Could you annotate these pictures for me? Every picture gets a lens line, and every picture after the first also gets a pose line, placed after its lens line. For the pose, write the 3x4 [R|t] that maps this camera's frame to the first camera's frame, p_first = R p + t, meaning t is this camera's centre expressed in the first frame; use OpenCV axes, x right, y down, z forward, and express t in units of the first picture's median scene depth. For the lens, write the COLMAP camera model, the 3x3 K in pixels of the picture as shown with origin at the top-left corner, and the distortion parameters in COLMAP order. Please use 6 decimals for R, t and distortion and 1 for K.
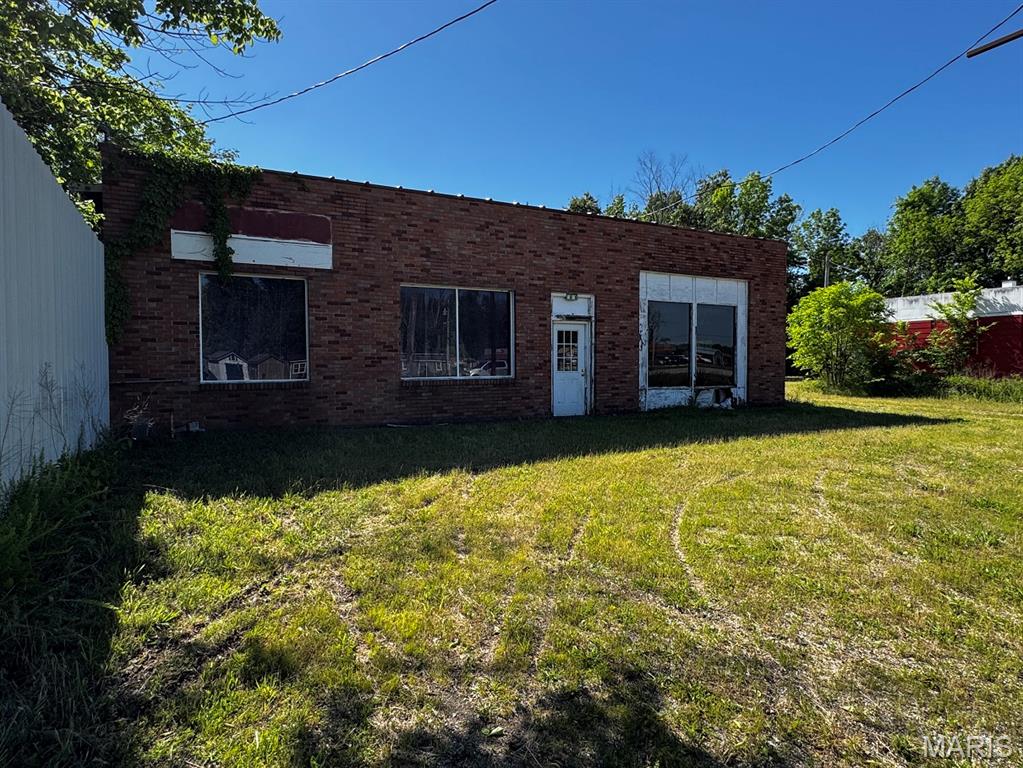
lens RADIAL K [[579.5, 0, 506.1], [0, 579.5, 382.2], [0, 0, 1]] dist [-0.005834, -0.000043]
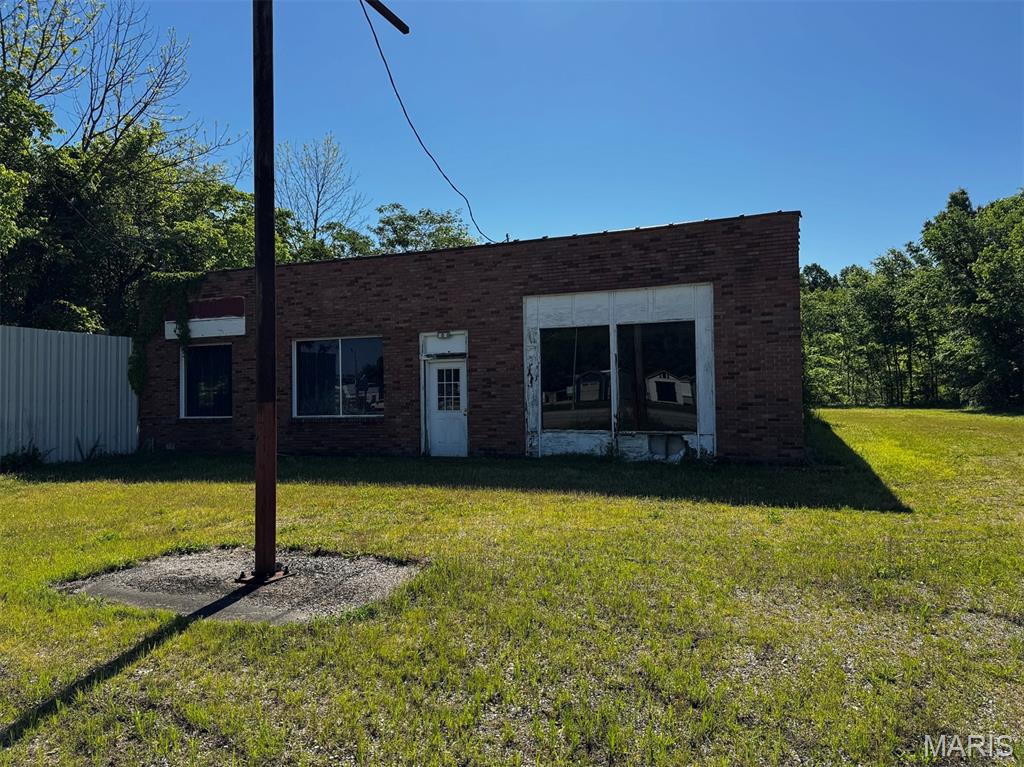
lens RADIAL K [[719.7, 0, 512.0], [0, 719.7, 383.5], [0, 0, 1]] dist [0.100788, -0.099569]
pose [[0.654063, -0.022087, -0.756118, 1.196215], [-0.012457, 0.999124, -0.039961, -0.018971], [0.756338, 0.035556, 0.653214, 0.317064]]
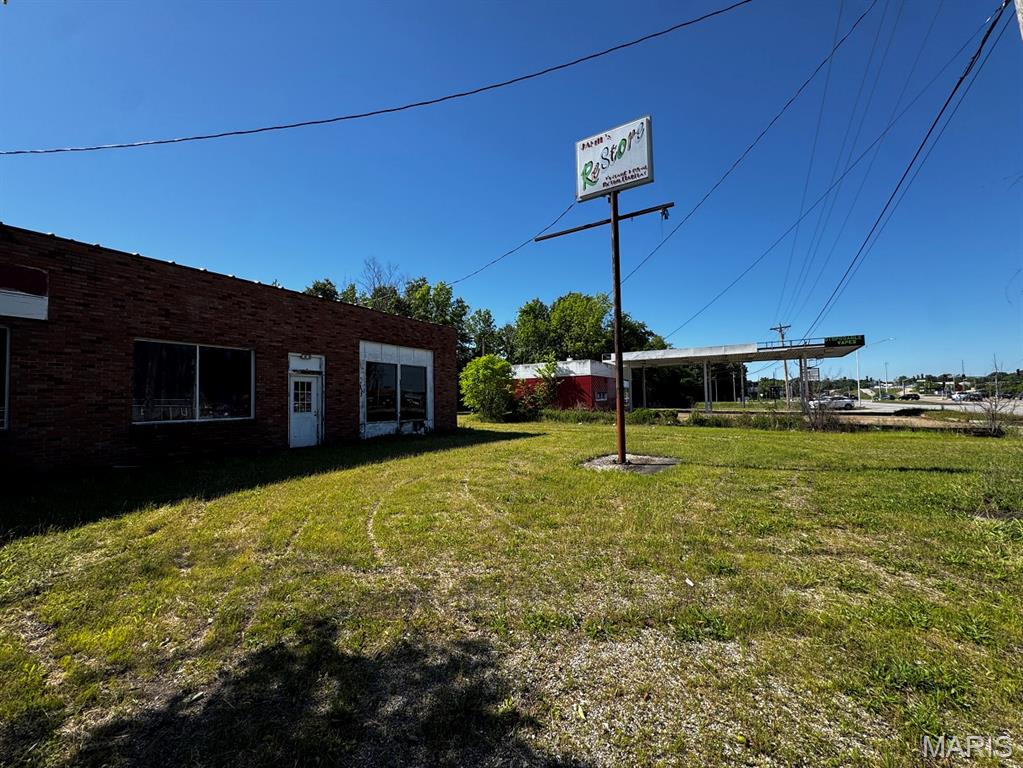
lens RADIAL K [[408.0, 0, 509.7], [0, 408.0, 382.2], [0, 0, 1]] dist [-0.004190, 0.000509]
pose [[0.849013, 0.012416, 0.528225, 0.017875], [0.033520, 0.996444, -0.077297, 0.000040], [-0.527307, 0.083333, 0.845579, -0.038467]]
